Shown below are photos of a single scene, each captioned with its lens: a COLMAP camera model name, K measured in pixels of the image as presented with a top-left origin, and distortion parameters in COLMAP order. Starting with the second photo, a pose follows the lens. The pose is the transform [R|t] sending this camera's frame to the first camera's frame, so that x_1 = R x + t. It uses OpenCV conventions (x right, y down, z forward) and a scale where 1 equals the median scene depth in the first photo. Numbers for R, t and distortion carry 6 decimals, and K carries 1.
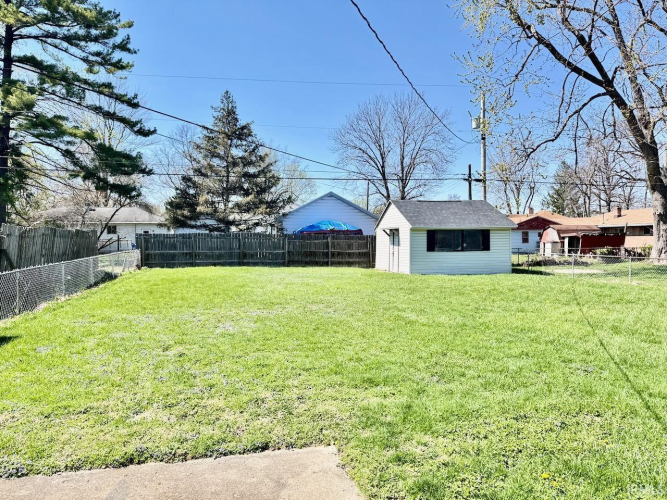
lens RADIAL K [[474.3, 0, 330.8], [0, 474.3, 243.5], [0, 0, 1]] dist [0.021609, -0.005631]
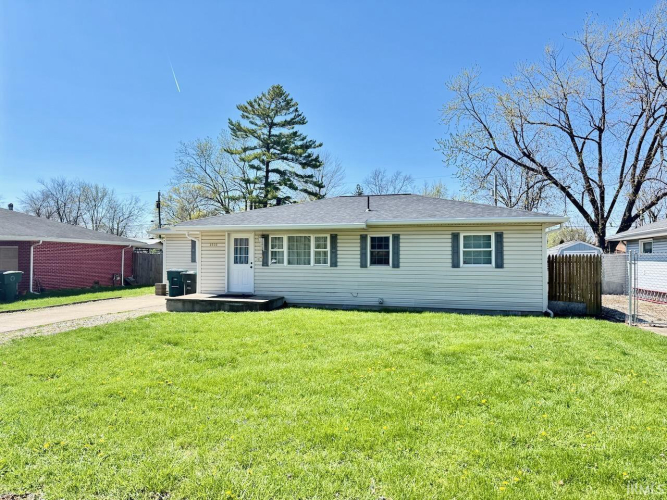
lens RADIAL K [[473.4, 0, 335.1], [0, 473.4, 251.7], [0, 0, 1]] dist [0.049494, -0.066919]
pose [[0.900835, 0.003131, -0.434151, 0.558427], [-0.009189, 0.999887, -0.011856, -0.012814], [0.434065, 0.014670, 0.900762, -0.828876]]
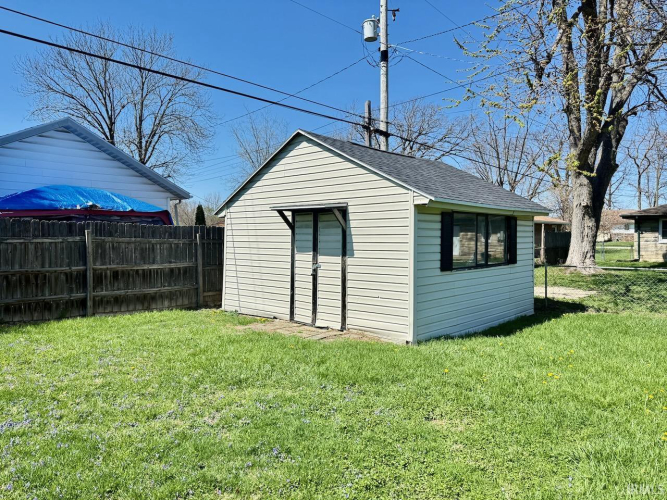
lens RADIAL K [[474.3, 0, 330.8], [0, 474.3, 243.5], [0, 0, 1]] dist [0.021609, -0.005631]
pose [[0.817009, 0.000549, 0.576625, -0.056079], [-0.002082, 0.999996, 0.001998, -0.003333], [-0.576621, -0.002833, 0.817007, 0.581431]]
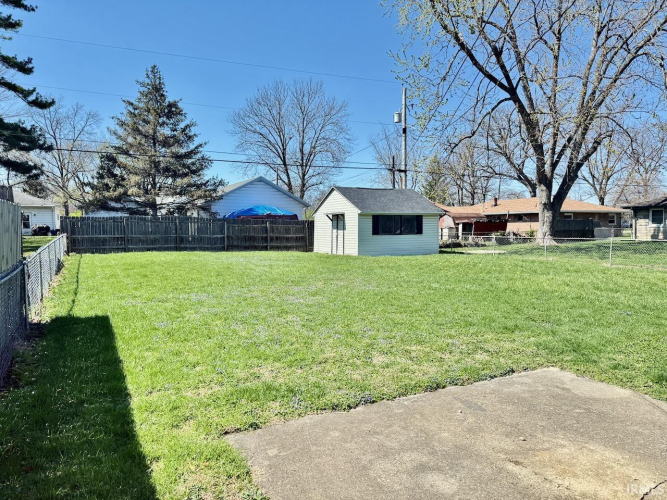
lens RADIAL K [[473.4, 0, 335.1], [0, 473.4, 251.7], [0, 0, 1]] dist [0.049494, -0.066919]
pose [[0.962391, -0.012606, 0.271376, -0.133783], [0.000679, 0.999031, 0.043997, 0.005974], [-0.271668, -0.042158, 0.961467, -0.015663]]
